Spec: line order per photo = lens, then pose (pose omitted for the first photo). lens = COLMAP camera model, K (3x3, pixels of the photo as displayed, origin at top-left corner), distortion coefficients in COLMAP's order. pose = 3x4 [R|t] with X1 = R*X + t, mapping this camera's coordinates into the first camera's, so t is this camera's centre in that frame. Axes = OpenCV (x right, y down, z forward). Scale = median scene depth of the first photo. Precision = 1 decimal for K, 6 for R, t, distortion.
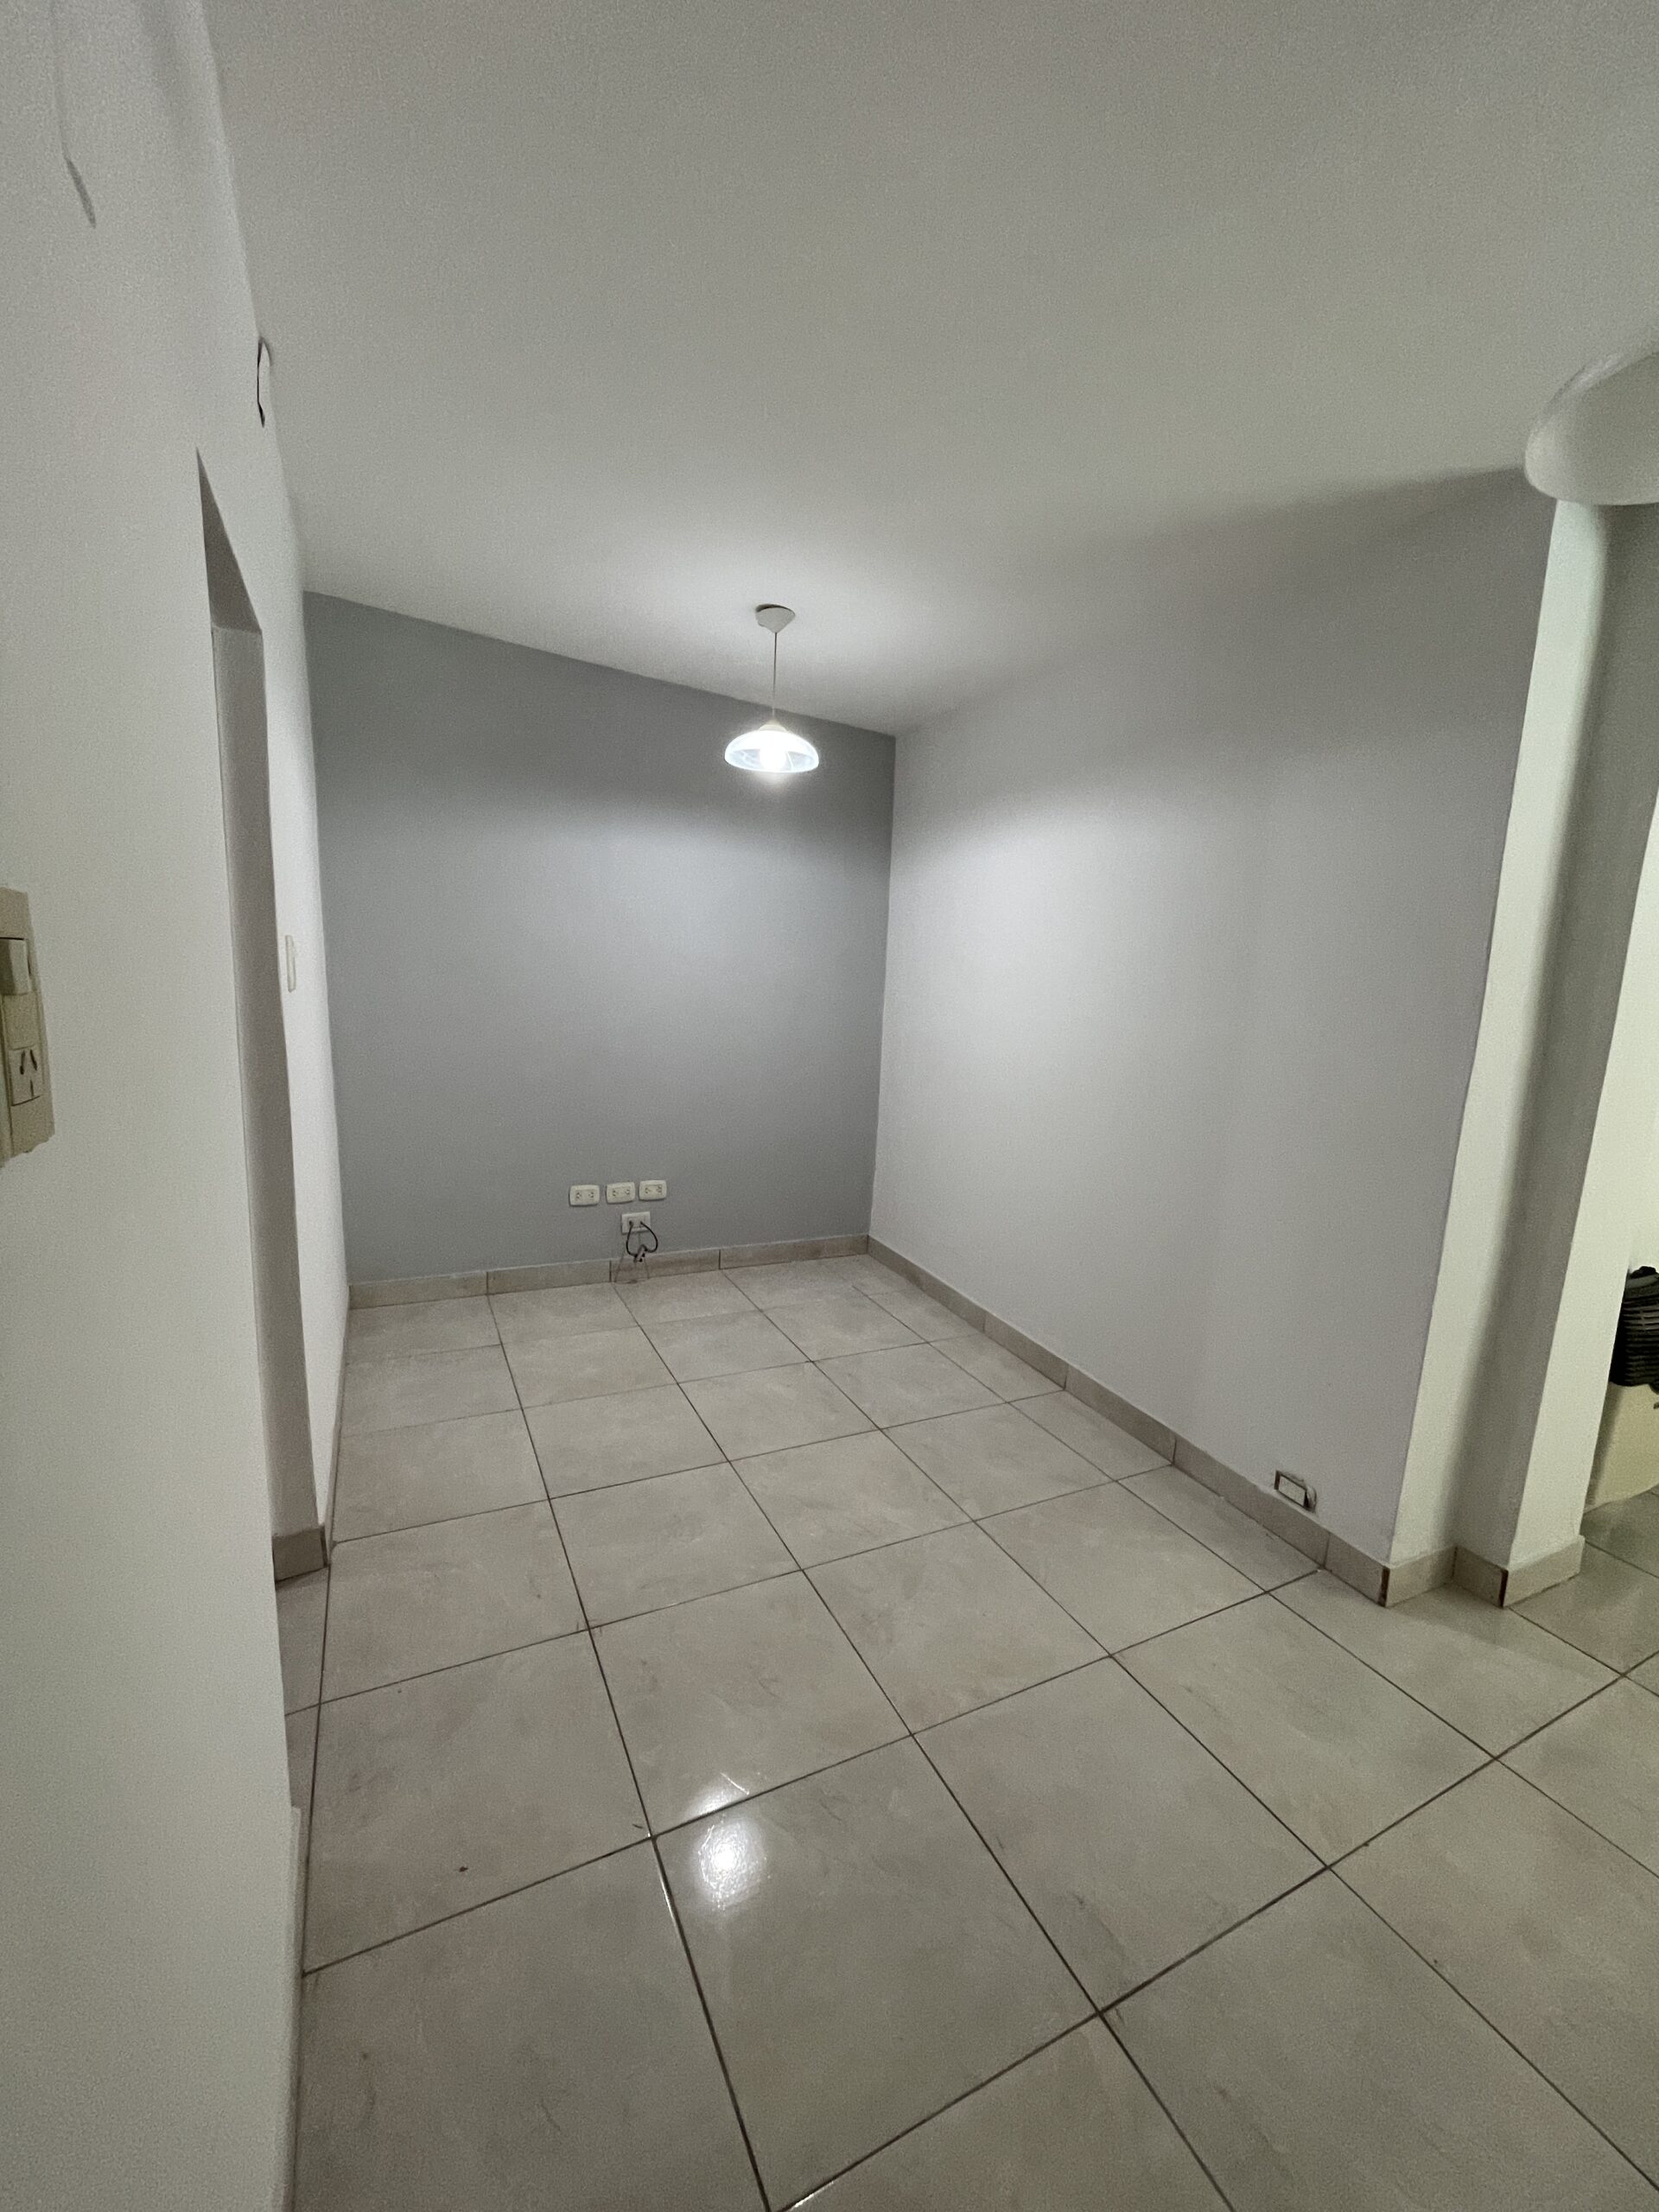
lens RADIAL K [[889.6, 0, 827.6], [0, 889.6, 1110.4], [0, 0, 1]] dist [-0.002124, -0.000529]
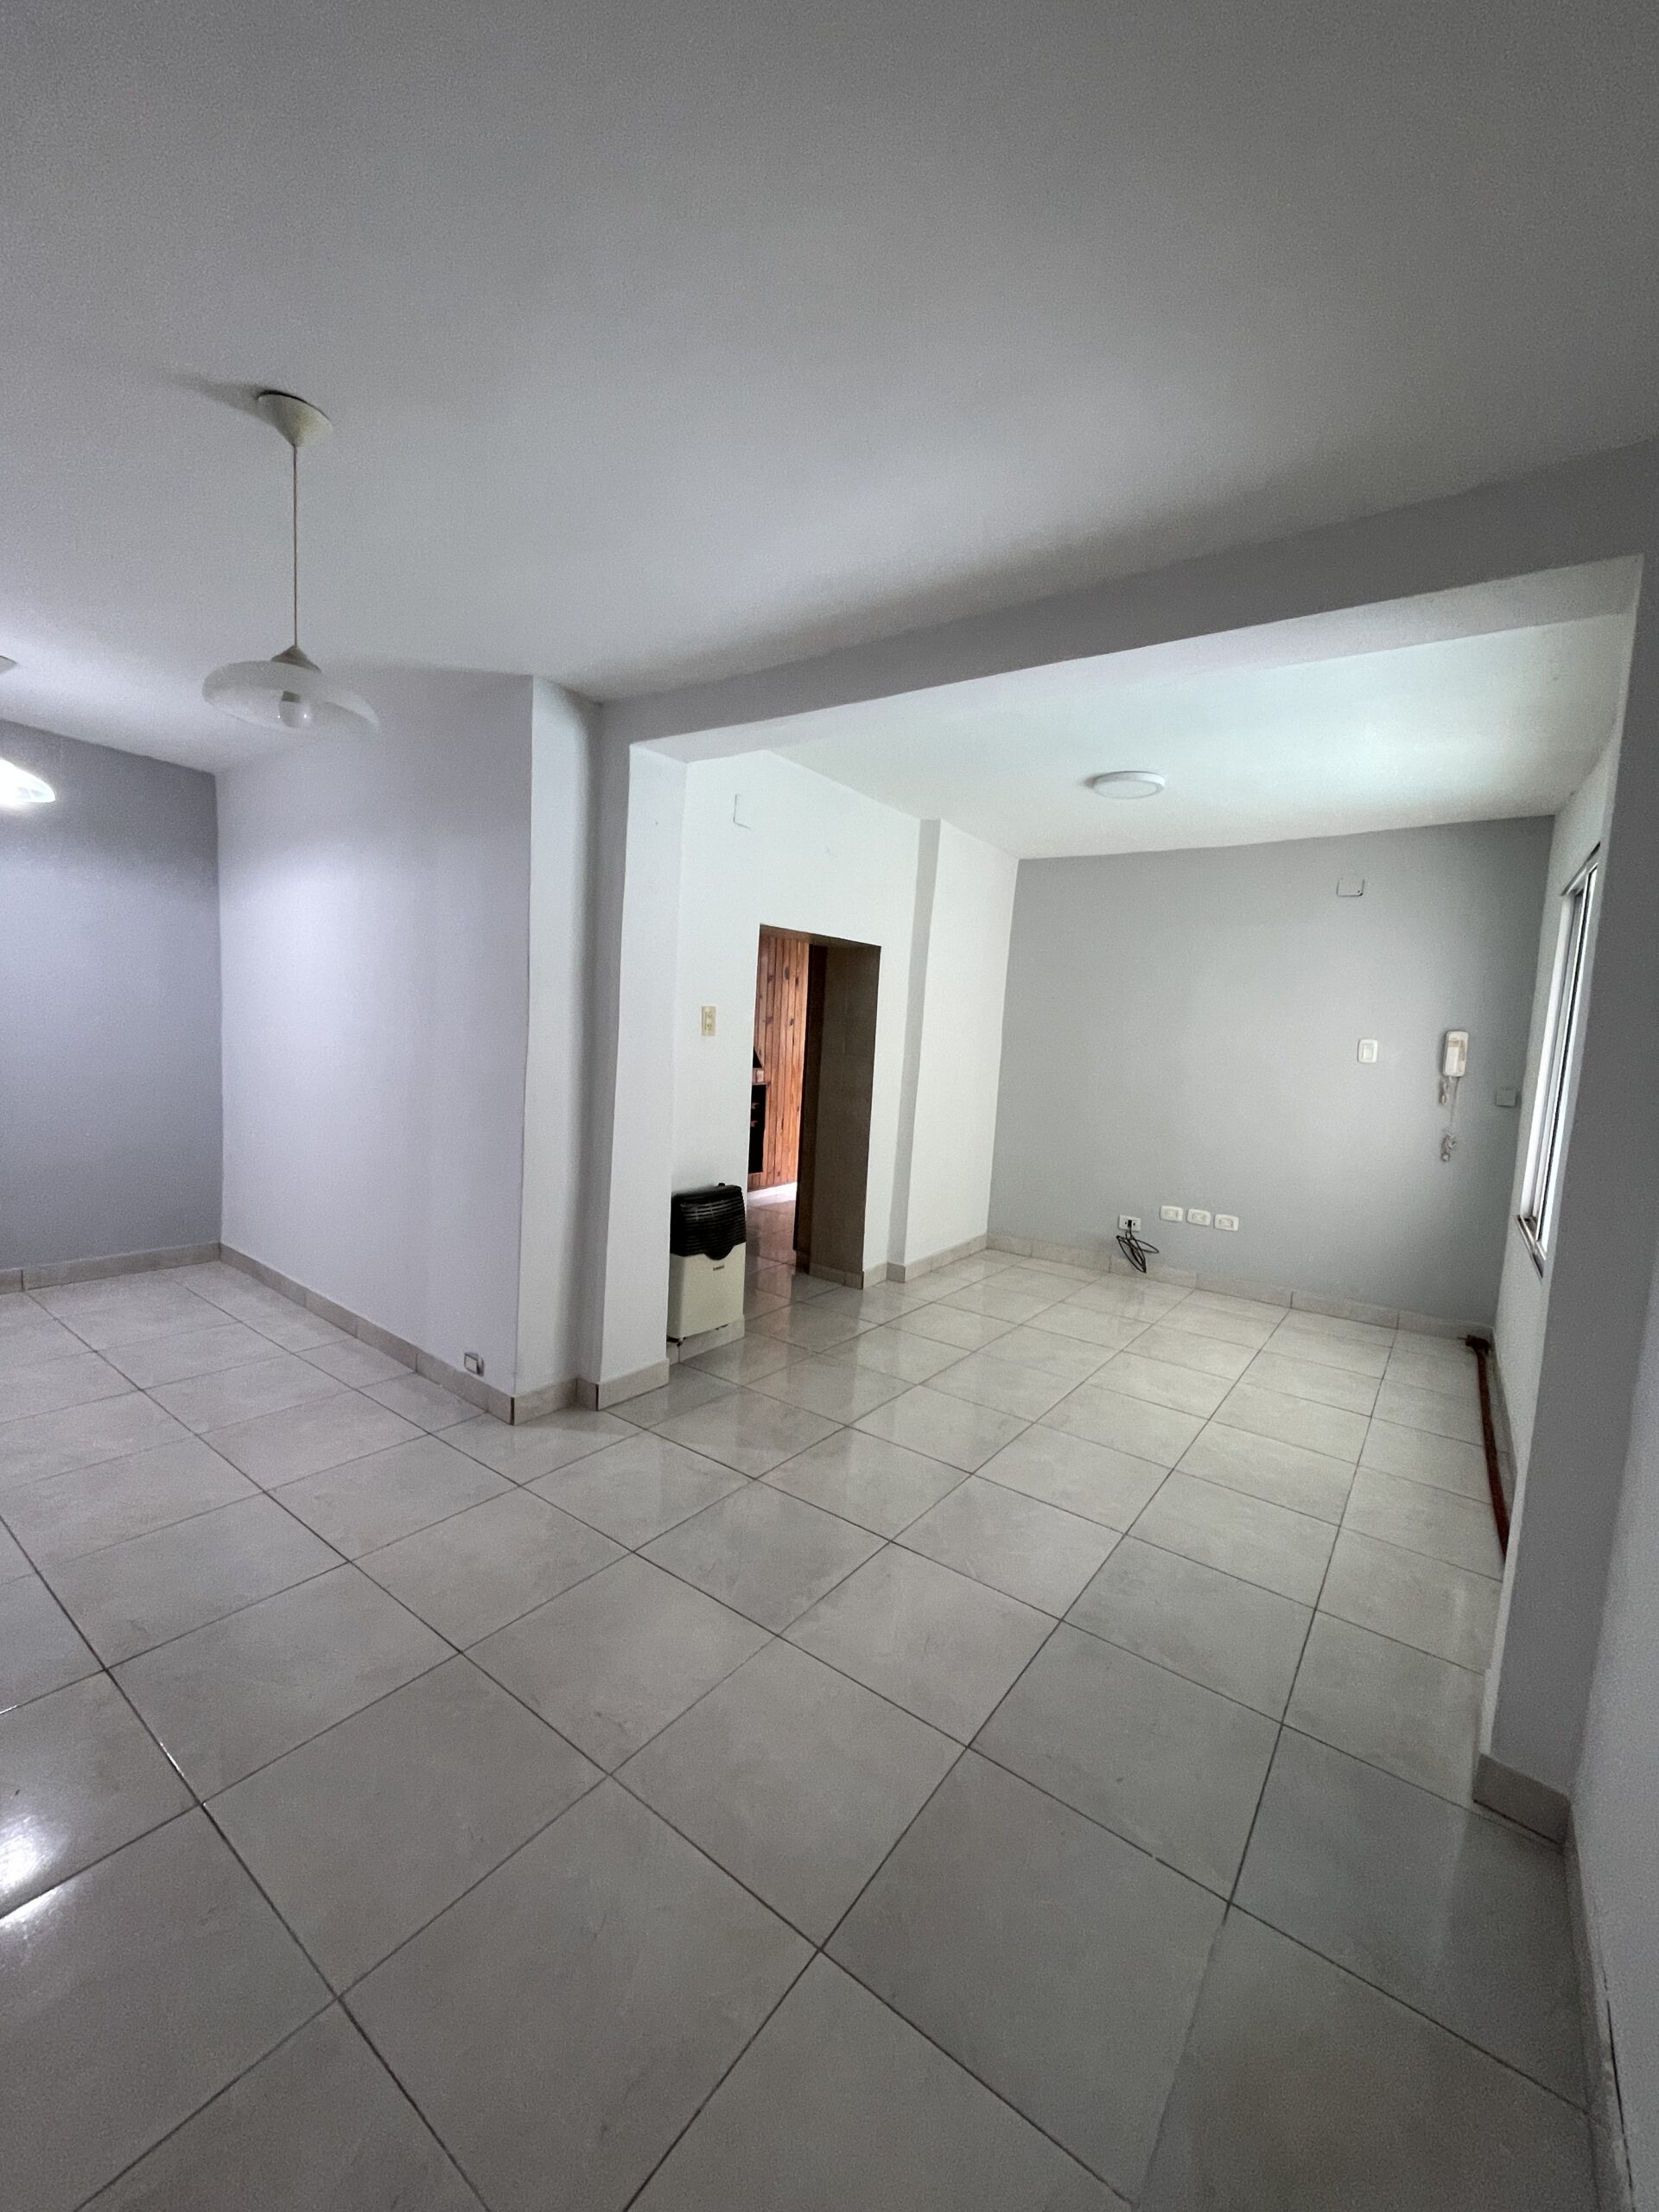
lens RADIAL K [[889.6, 0, 828.6], [0, 889.6, 1107.8], [0, 0, 1]] dist [-0.002124, -0.000529]
pose [[0.886323, -0.042945, 0.461071, 0.368890], [0.060110, 0.997936, -0.022600, 0.089111], [-0.459149, 0.047746, 0.887075, -0.467565]]
